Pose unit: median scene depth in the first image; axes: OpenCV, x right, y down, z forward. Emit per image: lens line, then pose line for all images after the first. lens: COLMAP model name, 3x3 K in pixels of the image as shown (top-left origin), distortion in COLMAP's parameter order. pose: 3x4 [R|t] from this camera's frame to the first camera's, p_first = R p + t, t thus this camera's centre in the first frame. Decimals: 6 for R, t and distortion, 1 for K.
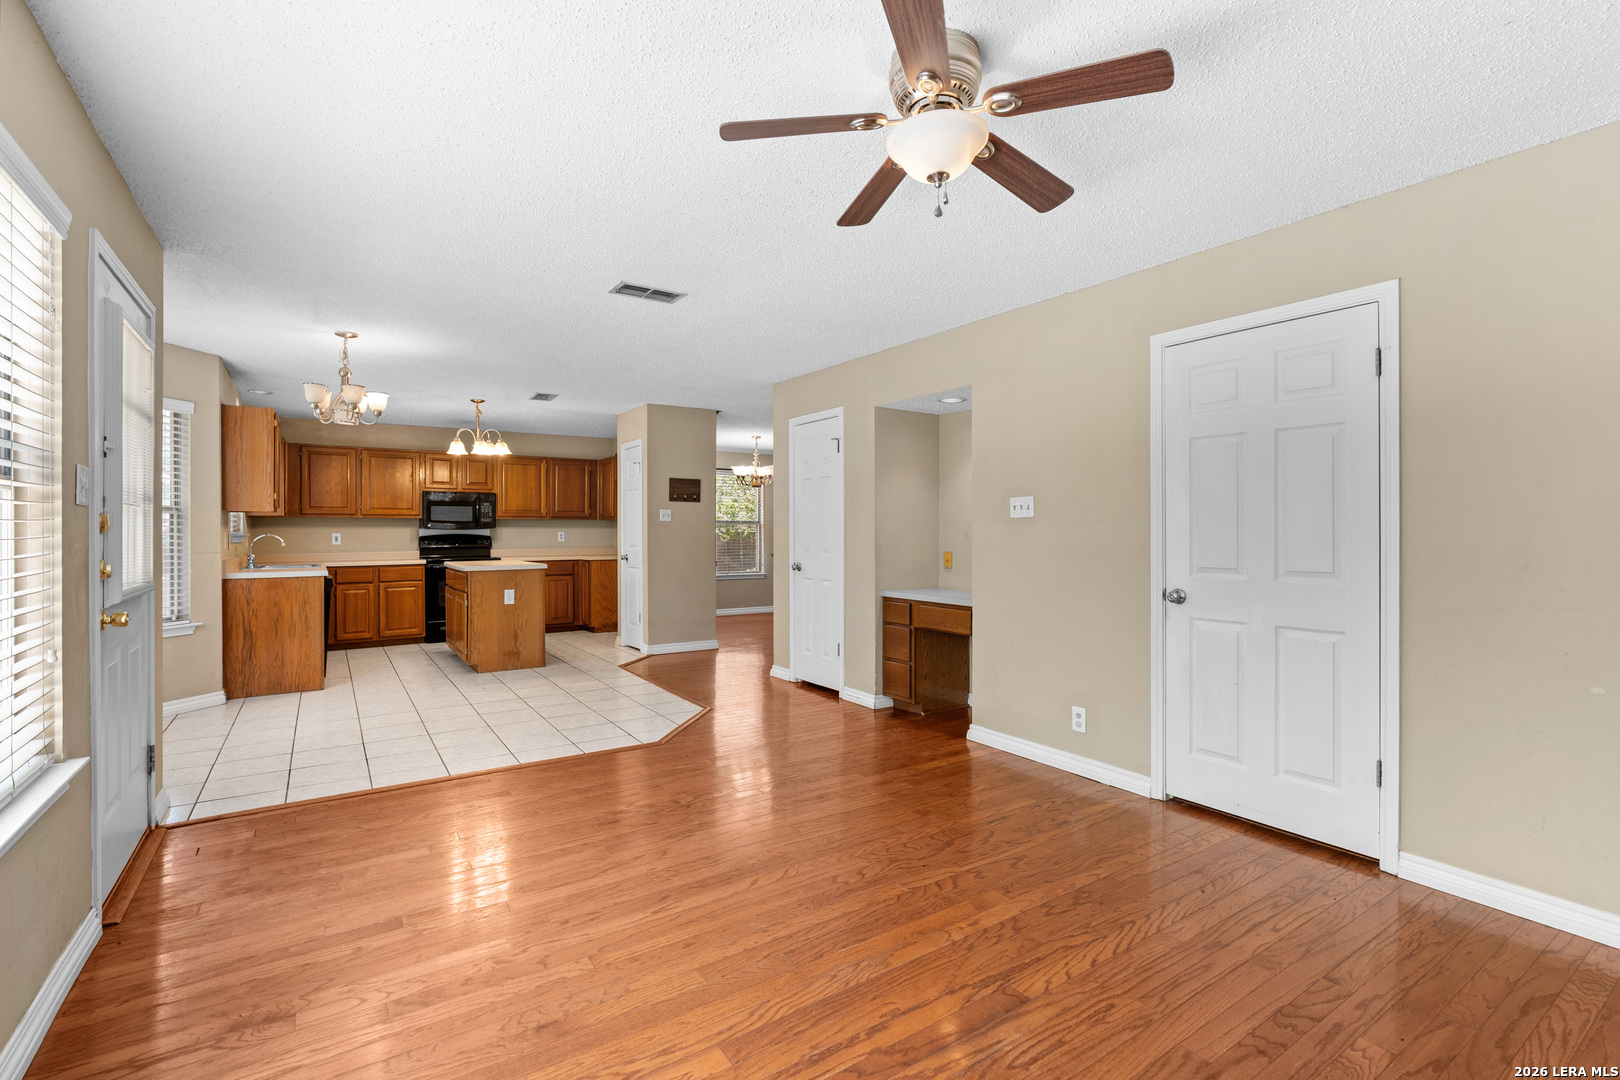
lens RADIAL K [[734.5, 0, 804.2], [0, 734.5, 528.3], [0, 0, 1]] dist [-0.009597, 0.003748]
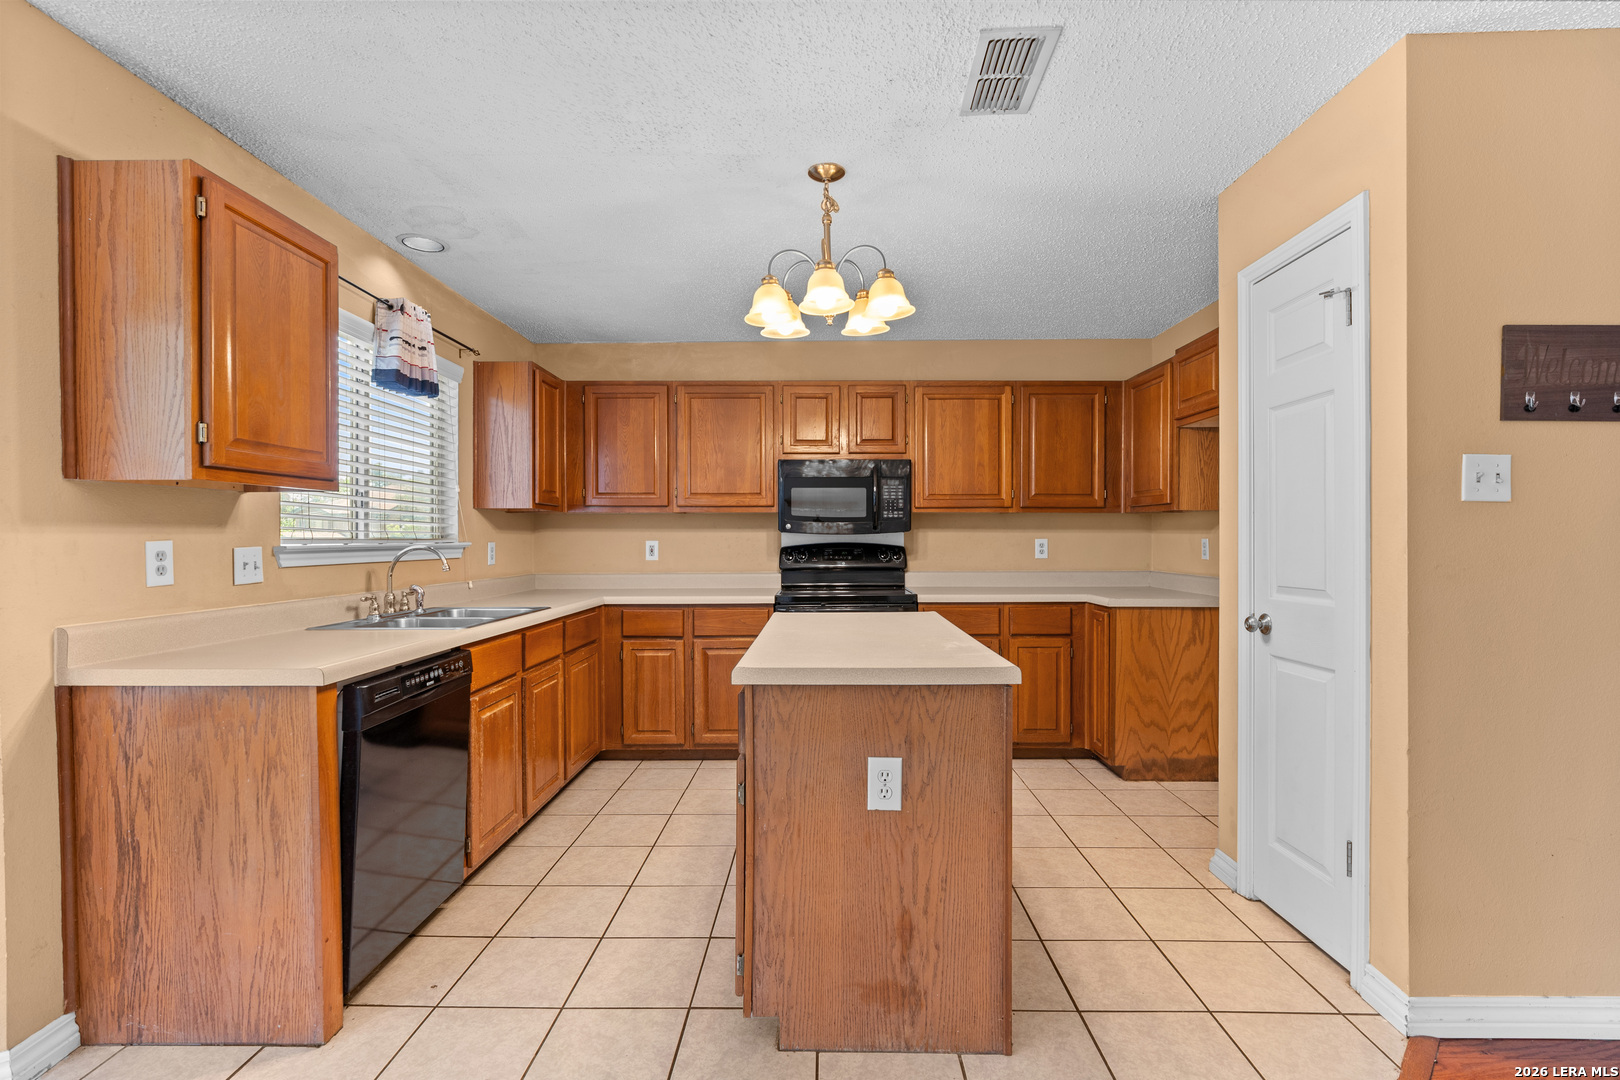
lens RADIAL K [[734.5, 0, 814.8], [0, 734.5, 538.8], [0, 0, 1]] dist [-0.009597, 0.003748]
pose [[0.828043, 0.004518, -0.560647, -0.448091], [0.001069, 0.999953, 0.009637, 0.000188], [0.560664, -0.008579, 0.827999, 1.255809]]
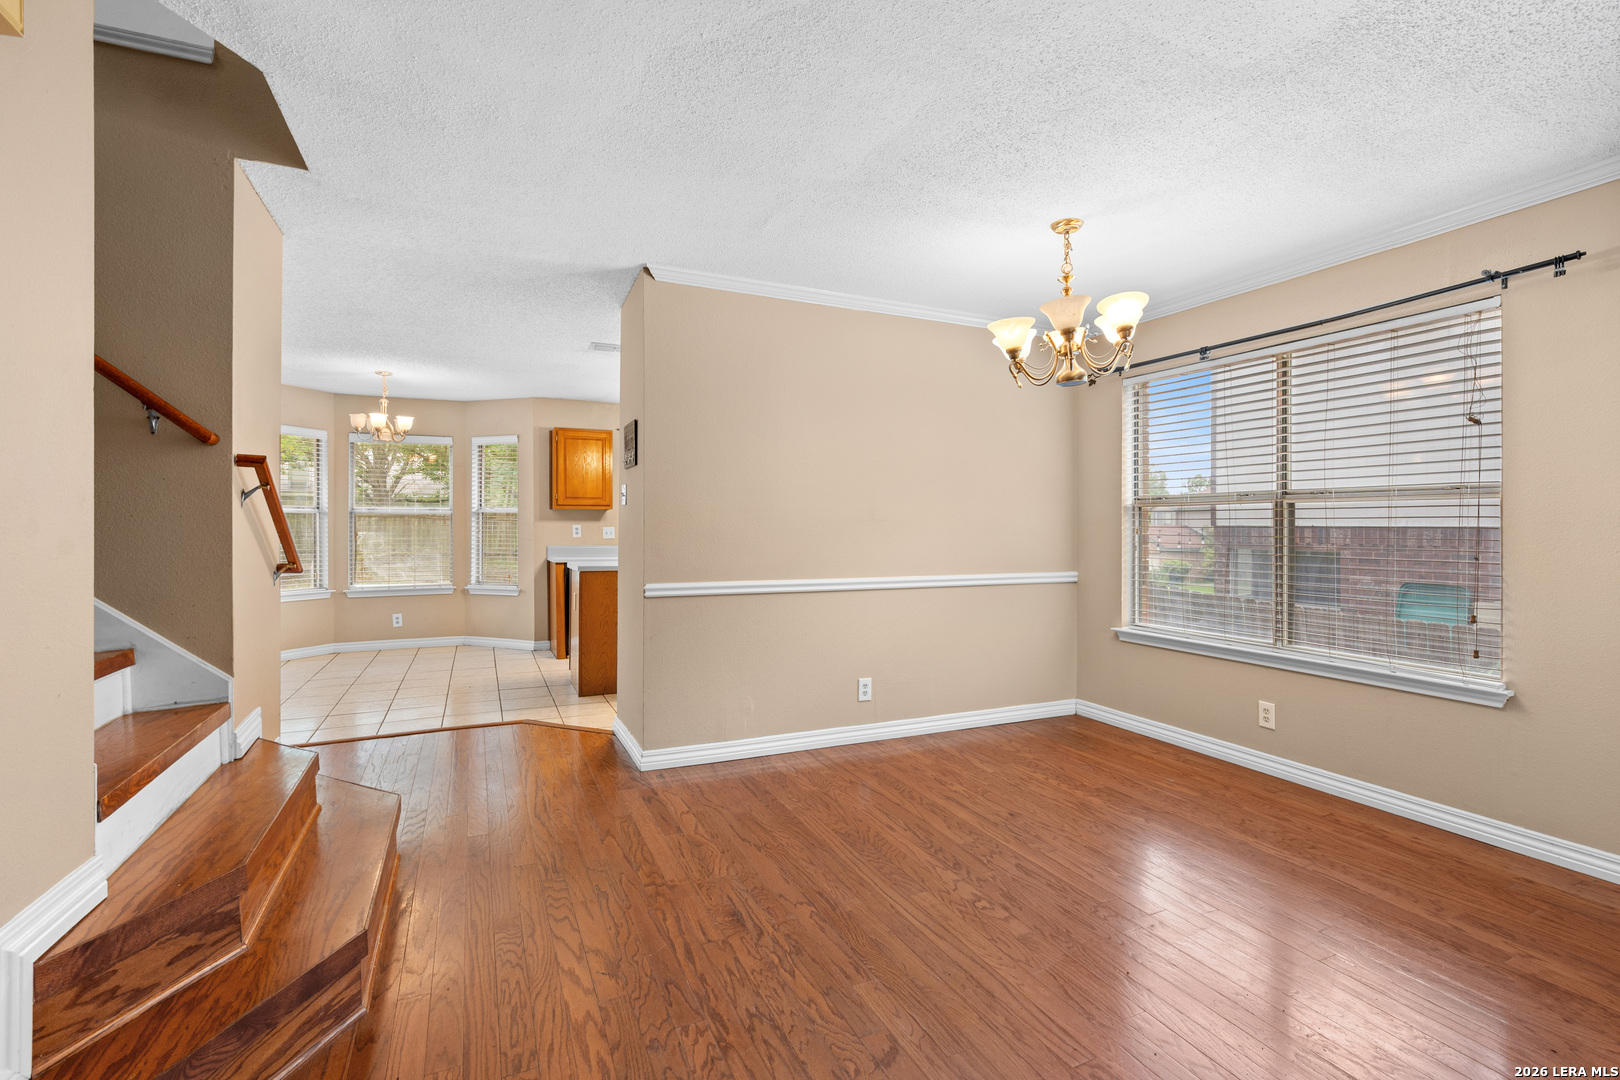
lens RADIAL K [[734.5, 0, 814.6], [0, 734.5, 524.0], [0, 0, 1]] dist [-0.009597, 0.003748]
pose [[-0.154478, 0.012287, -0.987920, 0.644083], [0.003666, 0.999923, 0.011863, -0.016532], [0.987989, -0.001789, -0.154512, 2.321907]]
